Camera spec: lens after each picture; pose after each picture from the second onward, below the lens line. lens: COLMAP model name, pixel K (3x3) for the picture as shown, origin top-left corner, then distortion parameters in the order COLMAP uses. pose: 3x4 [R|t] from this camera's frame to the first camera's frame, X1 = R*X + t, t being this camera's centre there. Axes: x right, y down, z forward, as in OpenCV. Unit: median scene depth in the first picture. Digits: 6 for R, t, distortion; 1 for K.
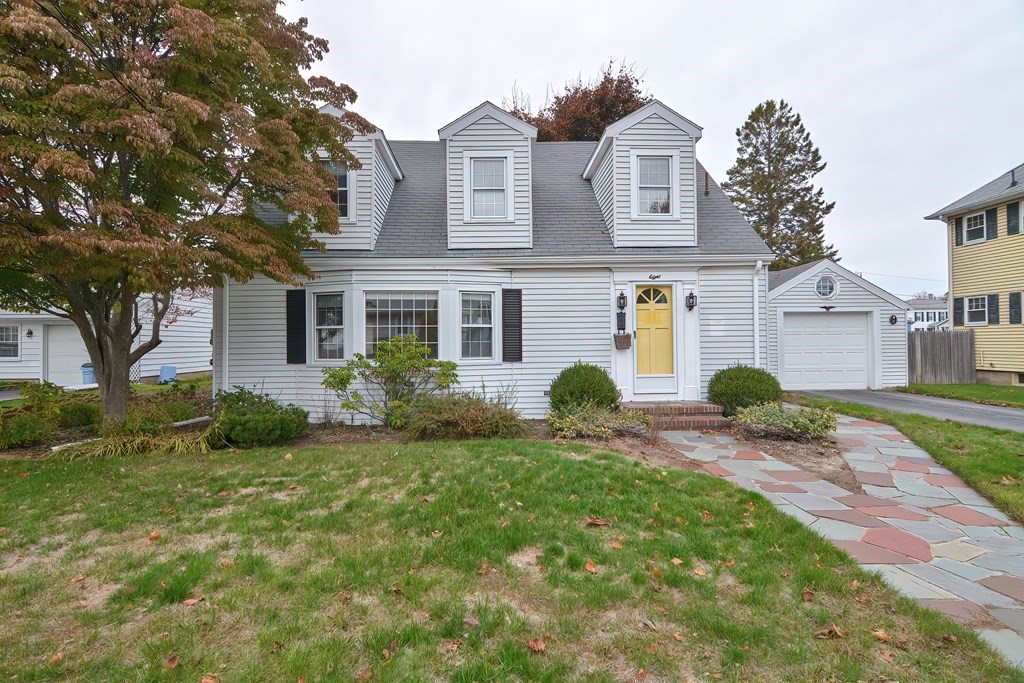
lens RADIAL K [[495.4, 0, 507.3], [0, 495.4, 348.1], [0, 0, 1]] dist [-0.005924, -0.009378]
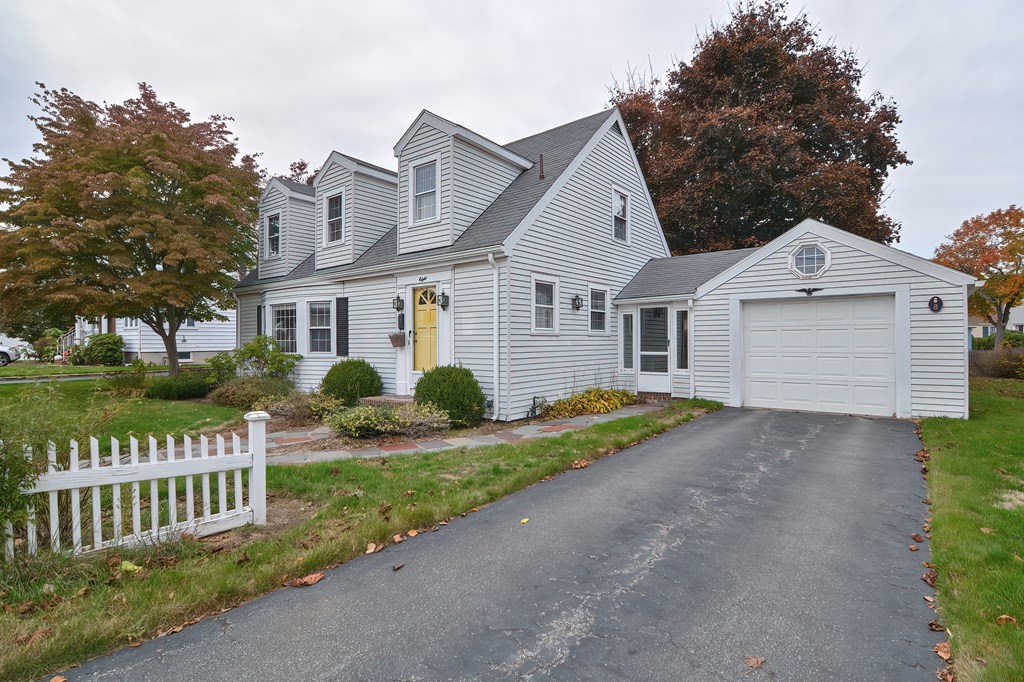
lens RADIAL K [[495.4, 0, 514.0], [0, 495.4, 341.7], [0, 0, 1]] dist [-0.005924, -0.009378]
pose [[0.769902, 0.007685, -0.638116, 1.123785], [-0.007146, 0.999969, 0.003422, -0.015926], [0.638122, 0.001925, 0.769933, 0.316358]]
